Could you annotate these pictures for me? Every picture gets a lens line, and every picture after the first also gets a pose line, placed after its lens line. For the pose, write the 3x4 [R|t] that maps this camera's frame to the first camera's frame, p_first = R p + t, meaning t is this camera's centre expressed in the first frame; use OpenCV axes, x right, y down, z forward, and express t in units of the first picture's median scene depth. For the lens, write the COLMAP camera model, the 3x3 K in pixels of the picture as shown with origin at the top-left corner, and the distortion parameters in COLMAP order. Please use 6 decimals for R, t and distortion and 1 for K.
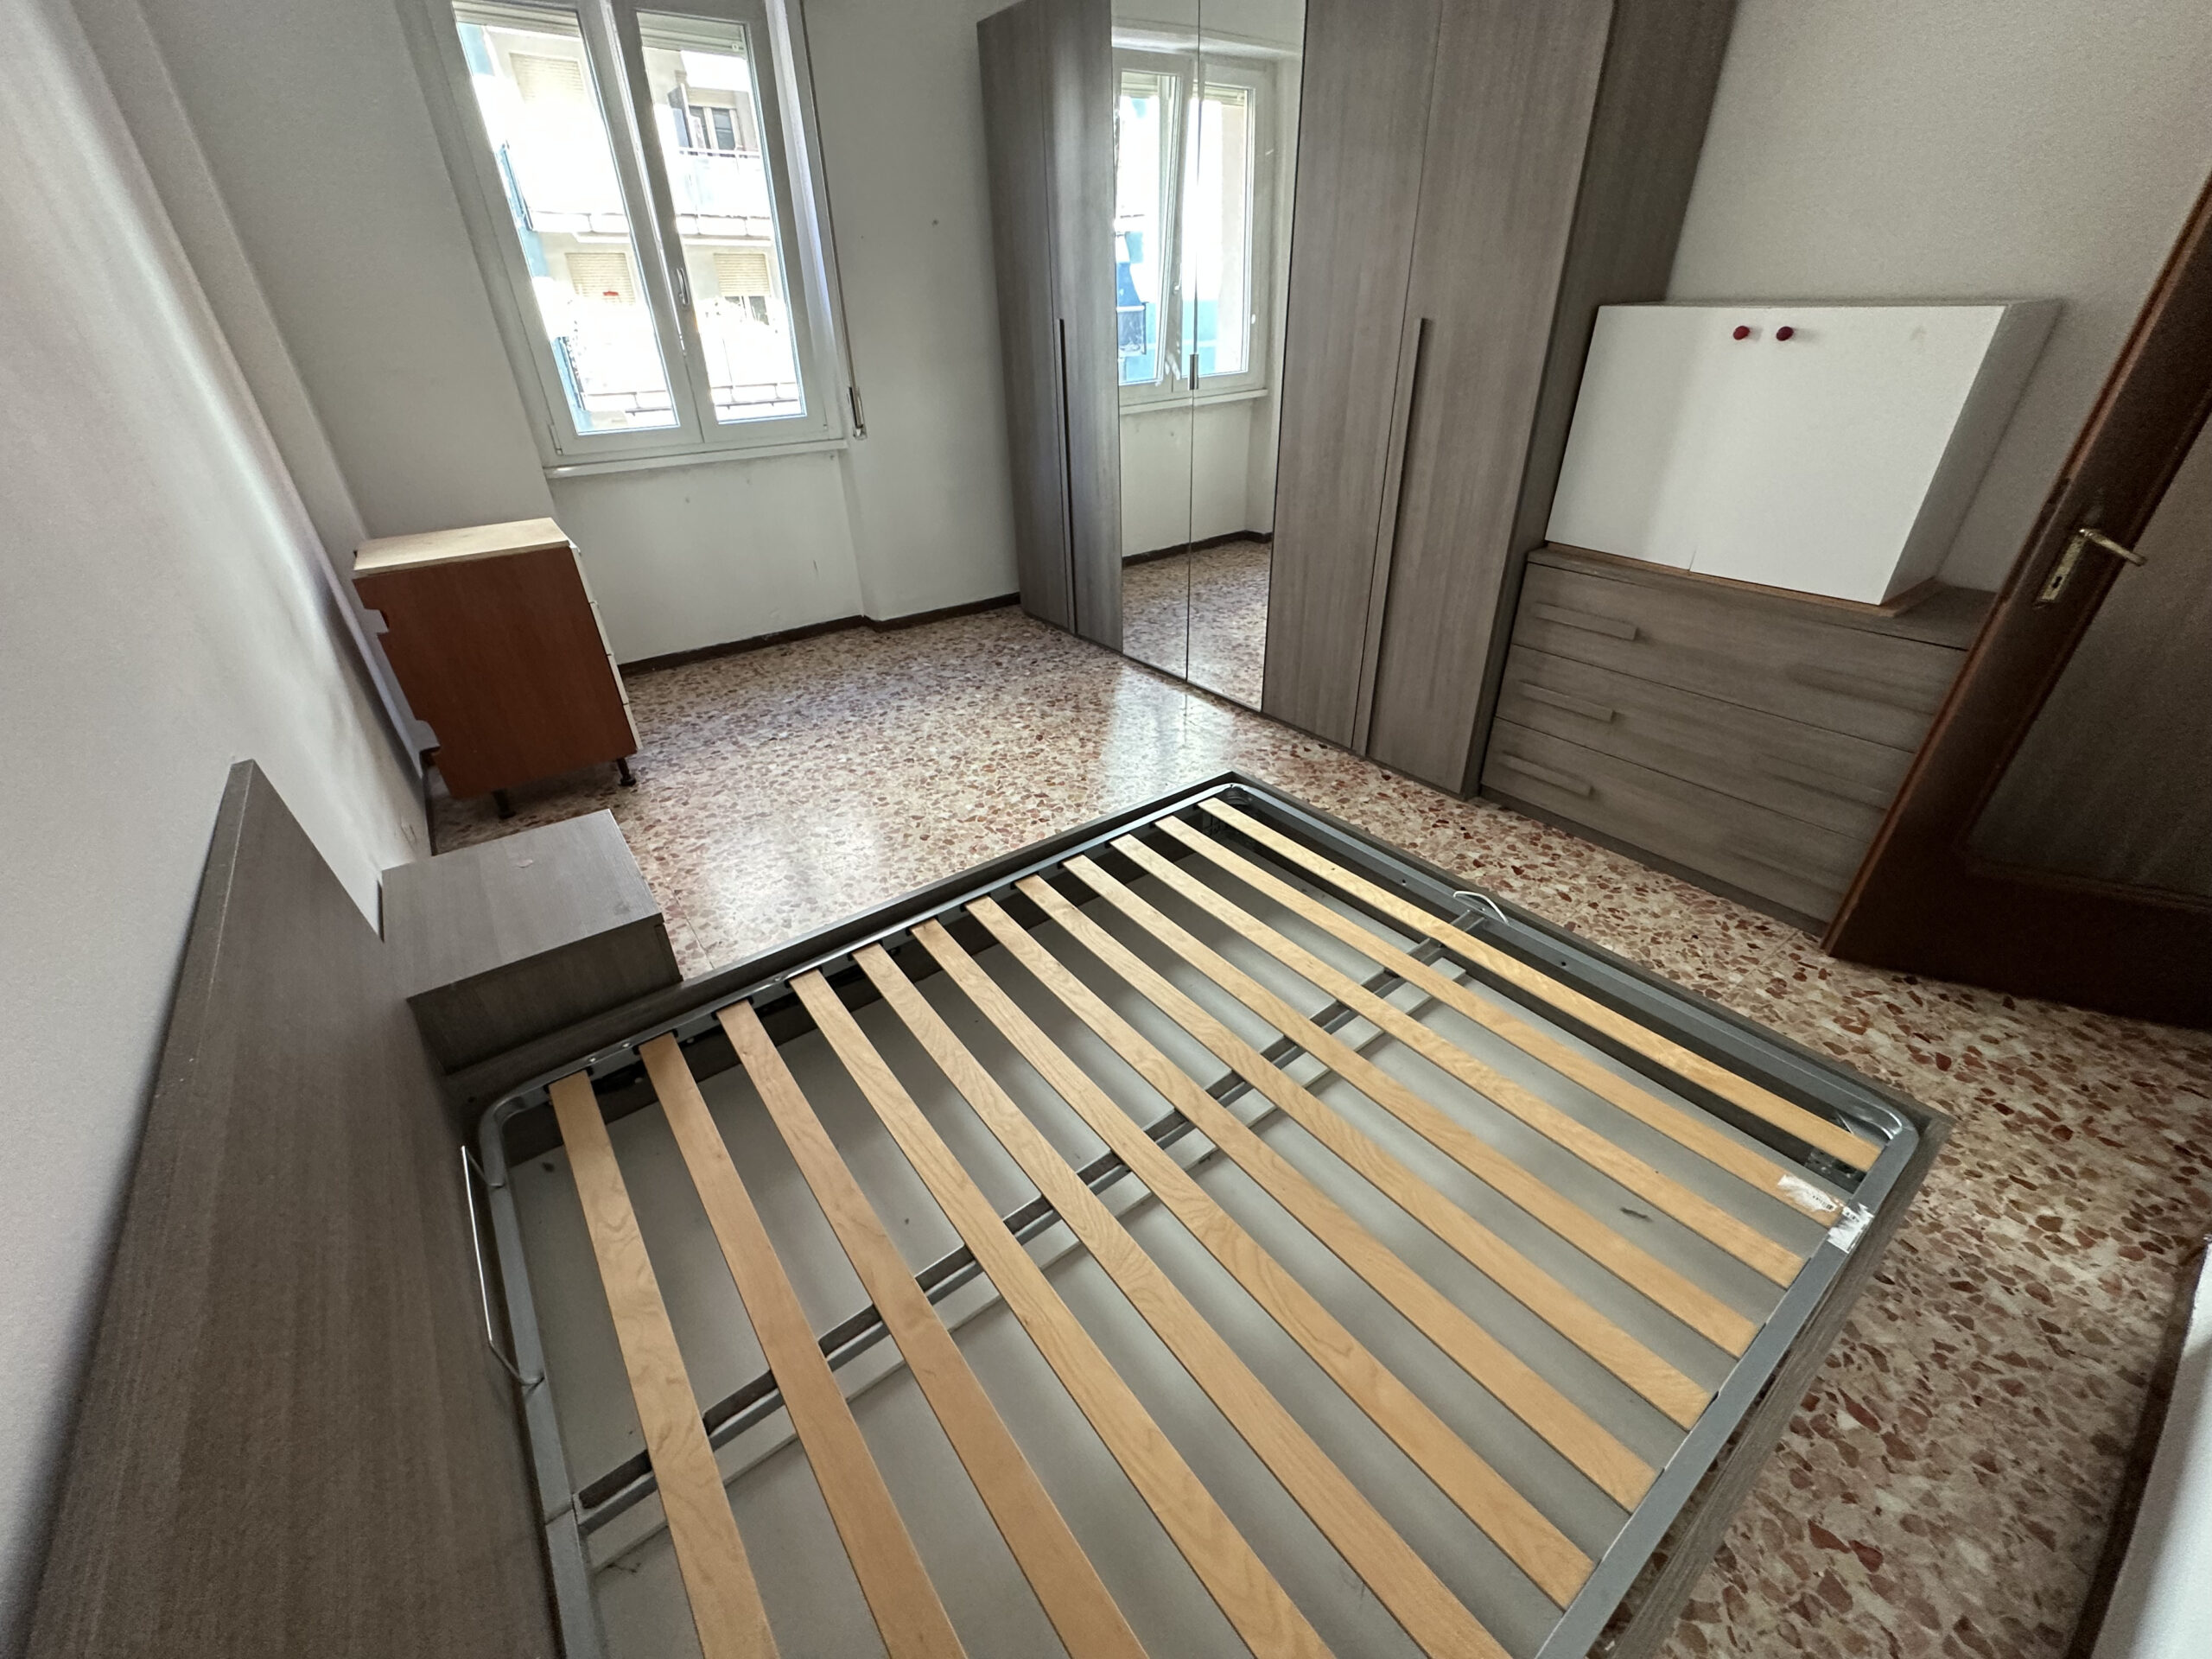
lens RADIAL K [[883.3, 0, 1106.0], [0, 883.3, 829.5], [0, 0, 1]] dist [-0.008399, 0.002154]
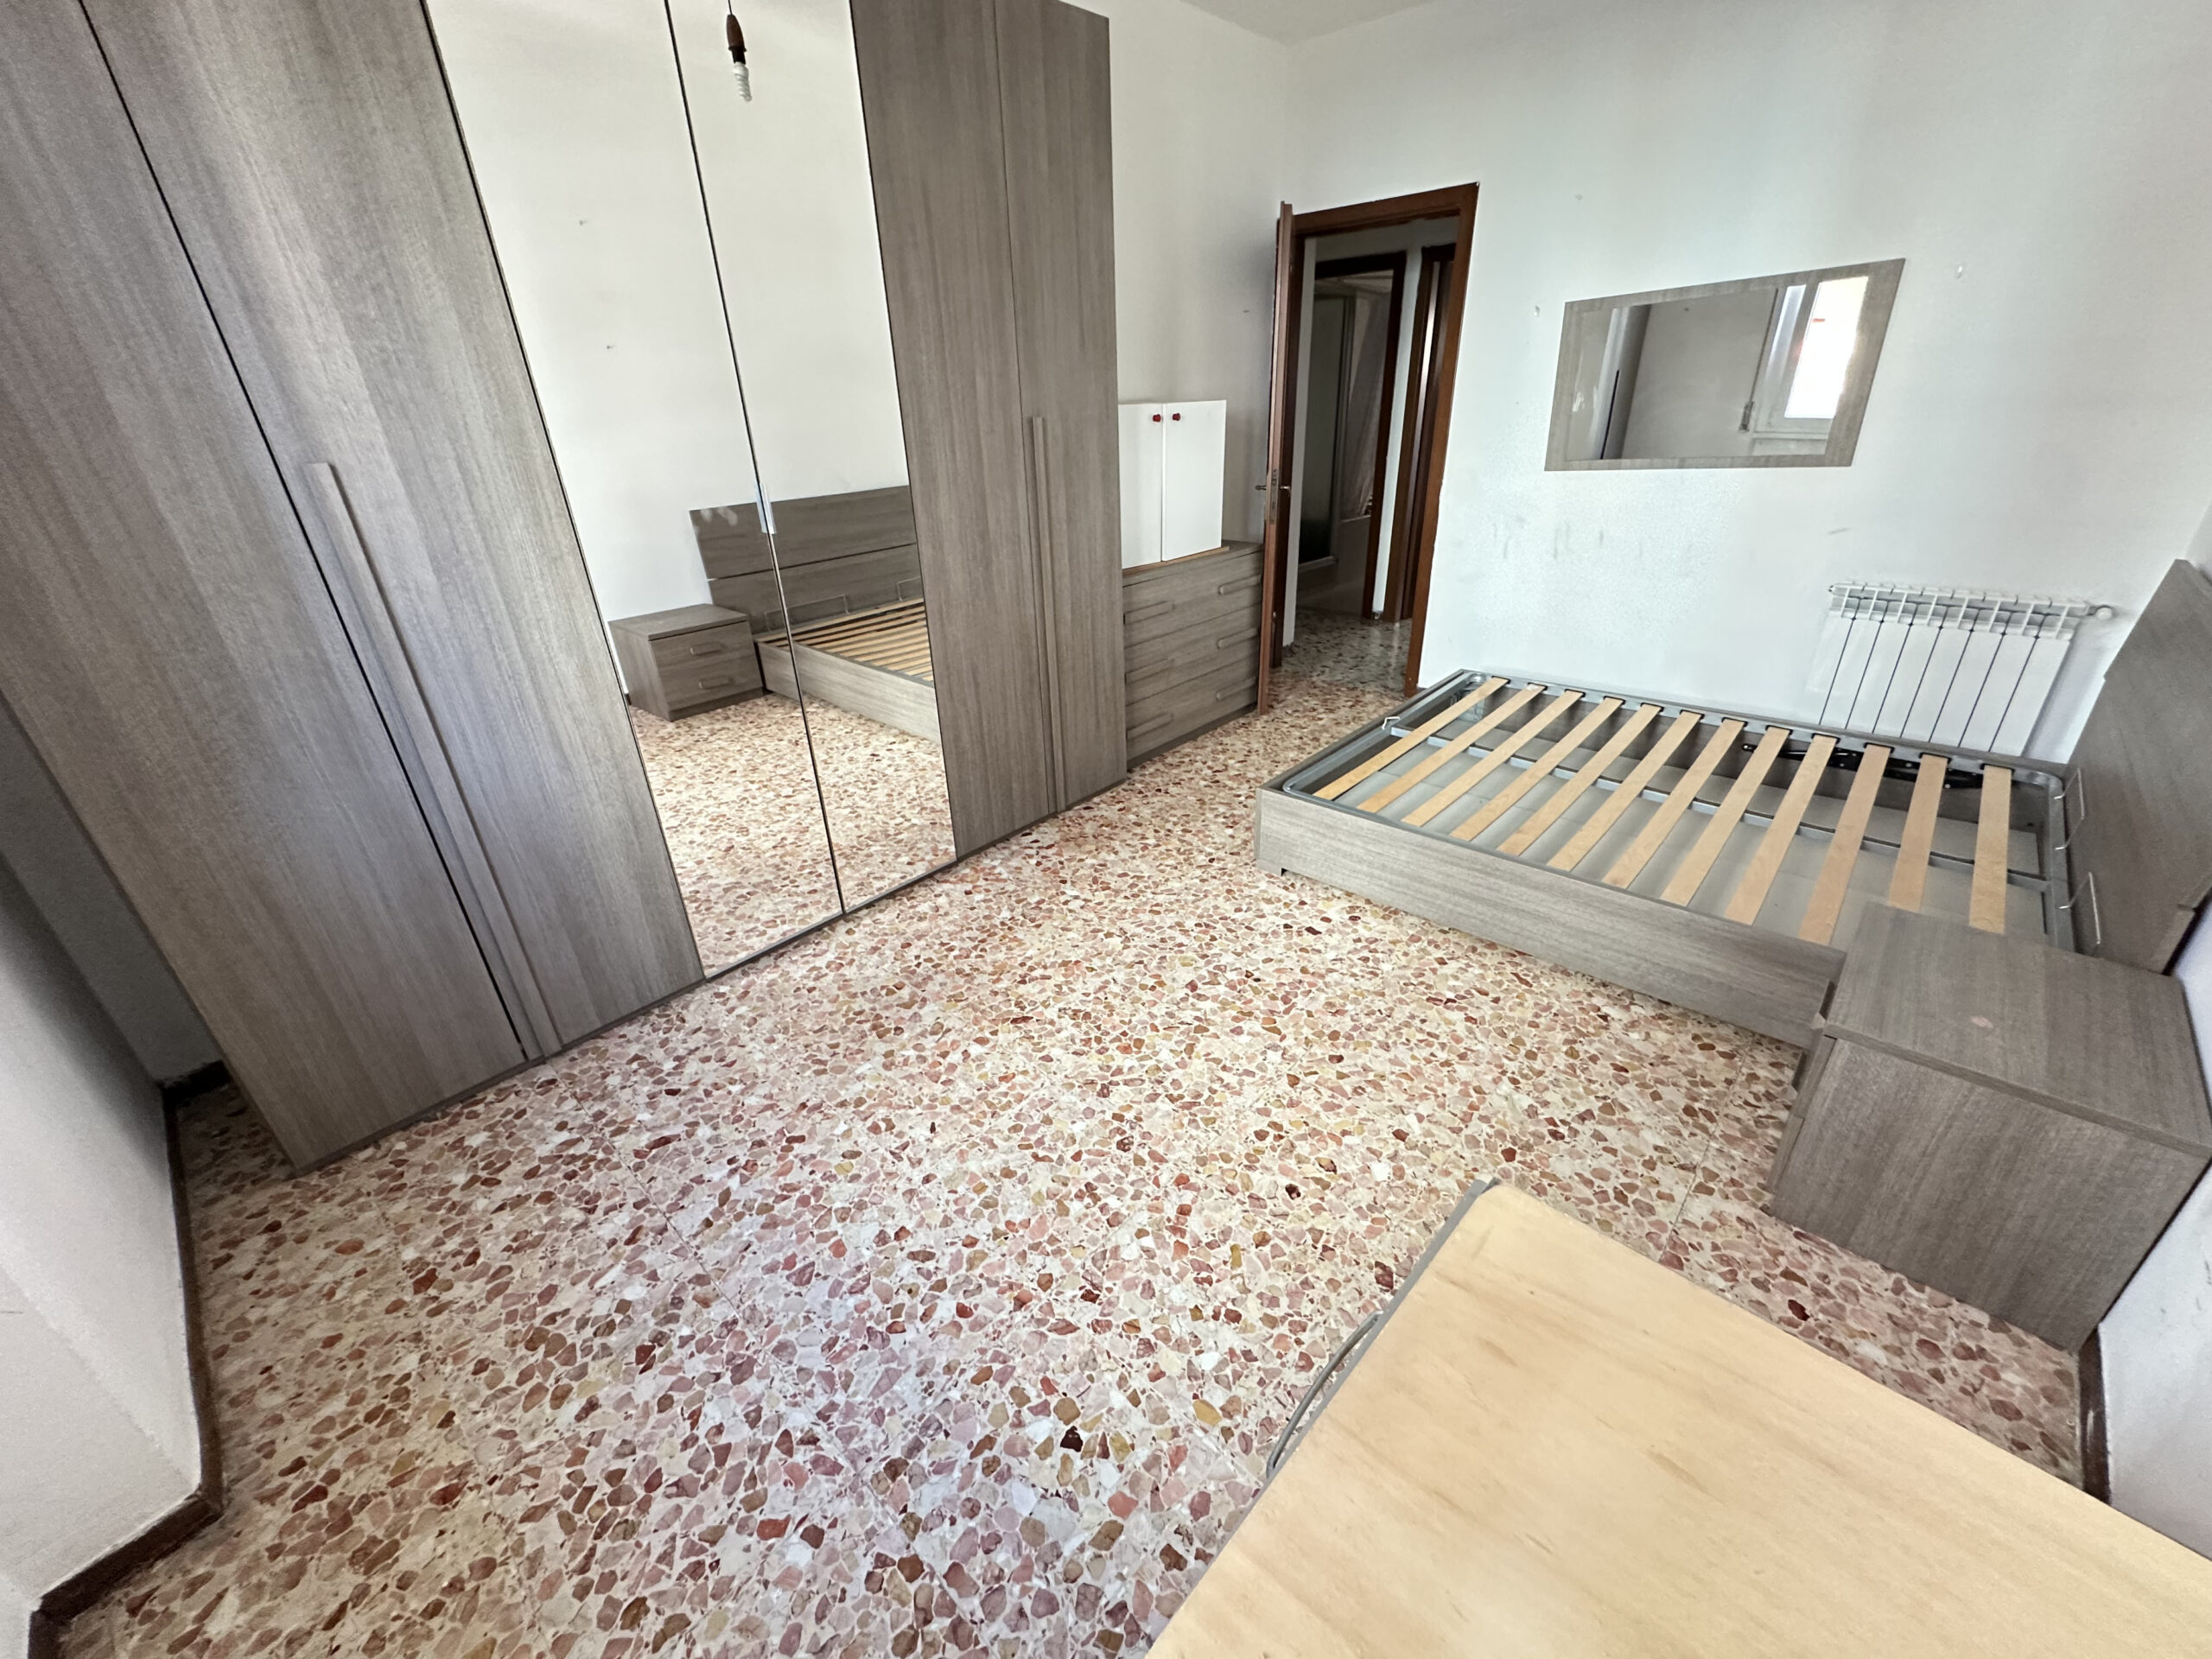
lens RADIAL K [[883.3, 0, 1106.0], [0, 883.3, 829.5], [0, 0, 1]] dist [-0.008399, 0.002154]
pose [[-0.184729, -0.412316, 0.892116, -1.113968], [0.537237, 0.717743, 0.442969, -0.837584], [-0.822953, 0.561107, 0.088924, 1.436670]]
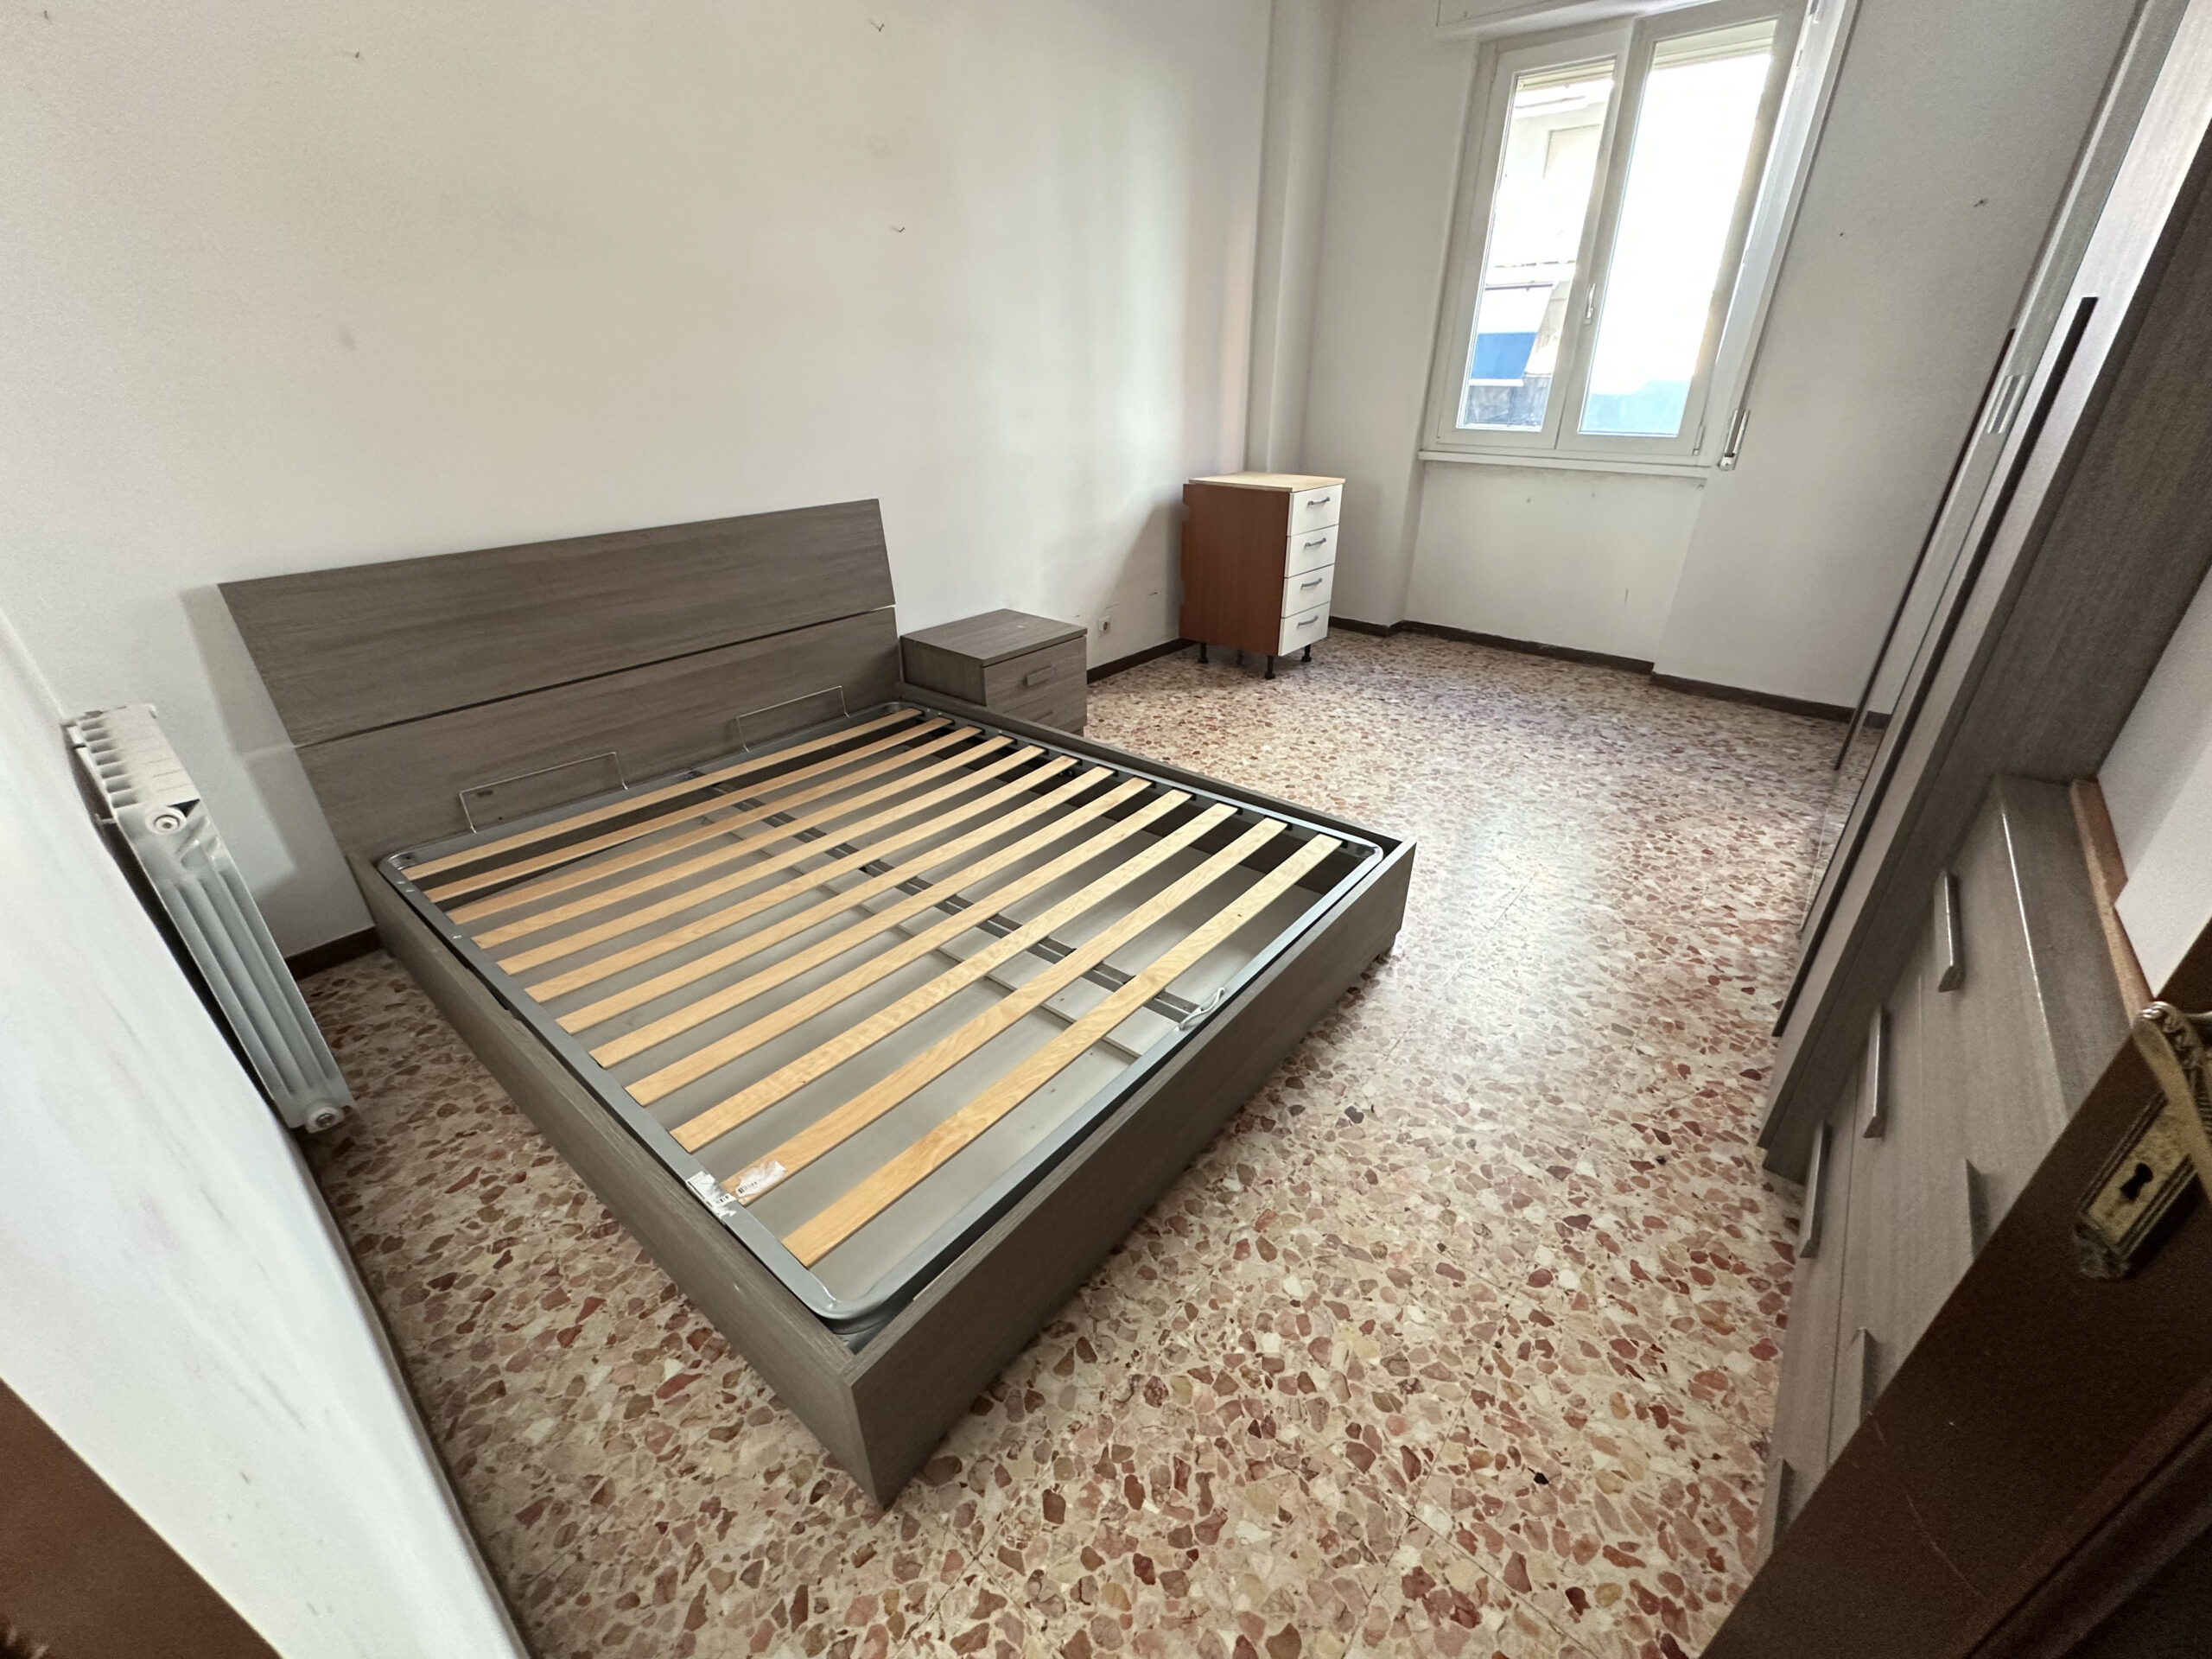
lens RADIAL K [[883.3, 0, 1106.0], [0, 883.3, 829.5], [0, 0, 1]] dist [-0.008399, 0.002154]
pose [[0.232800, 0.469991, -0.851418, 1.031787], [-0.497713, 0.809713, 0.310882, -0.257123], [0.835516, 0.351388, 0.422422, 0.524331]]
